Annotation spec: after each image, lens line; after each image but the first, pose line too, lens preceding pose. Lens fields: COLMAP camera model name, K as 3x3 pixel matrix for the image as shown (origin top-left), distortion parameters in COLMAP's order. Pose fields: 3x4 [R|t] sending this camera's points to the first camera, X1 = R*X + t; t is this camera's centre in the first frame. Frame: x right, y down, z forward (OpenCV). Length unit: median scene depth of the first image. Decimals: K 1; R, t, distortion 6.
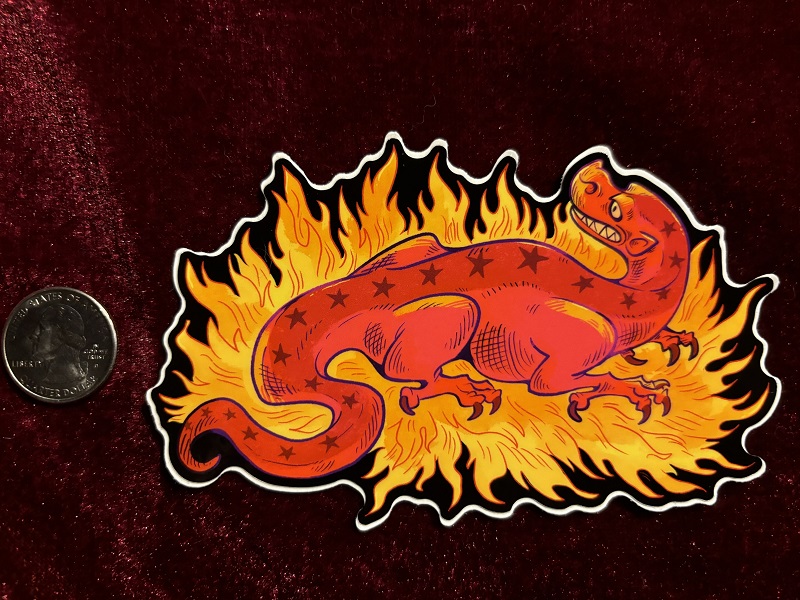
lens RADIAL K [[601.6, 0, 399.4], [0, 601.6, 302.7], [0, 0, 1]] dist [0.069615, -0.015473]
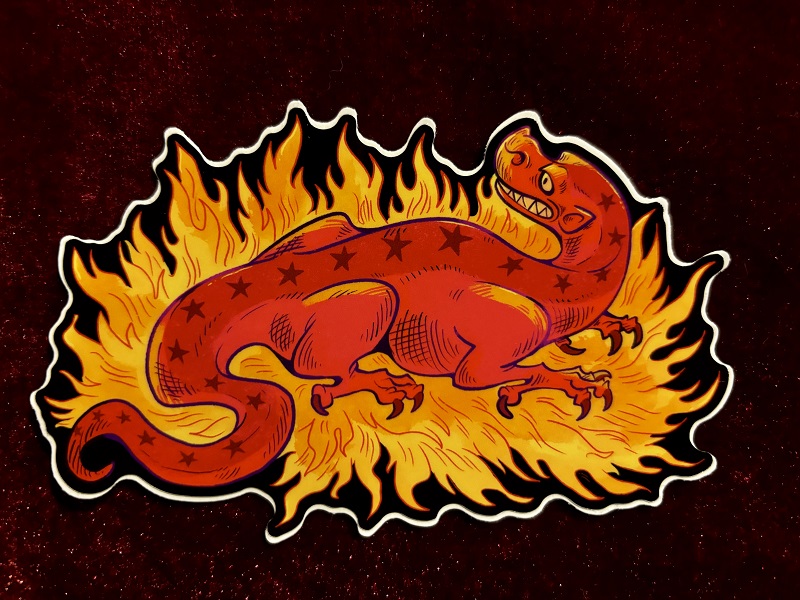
lens RADIAL K [[601.6, 0, 401.1], [0, 601.6, 294.3], [0, 0, 1]] dist [0.069615, -0.015473]
pose [[0.989118, -0.024236, 0.145112, 0.007587], [0.022913, 0.999679, 0.010779, -0.001545], [-0.145326, -0.007337, 0.989357, 0.105685]]
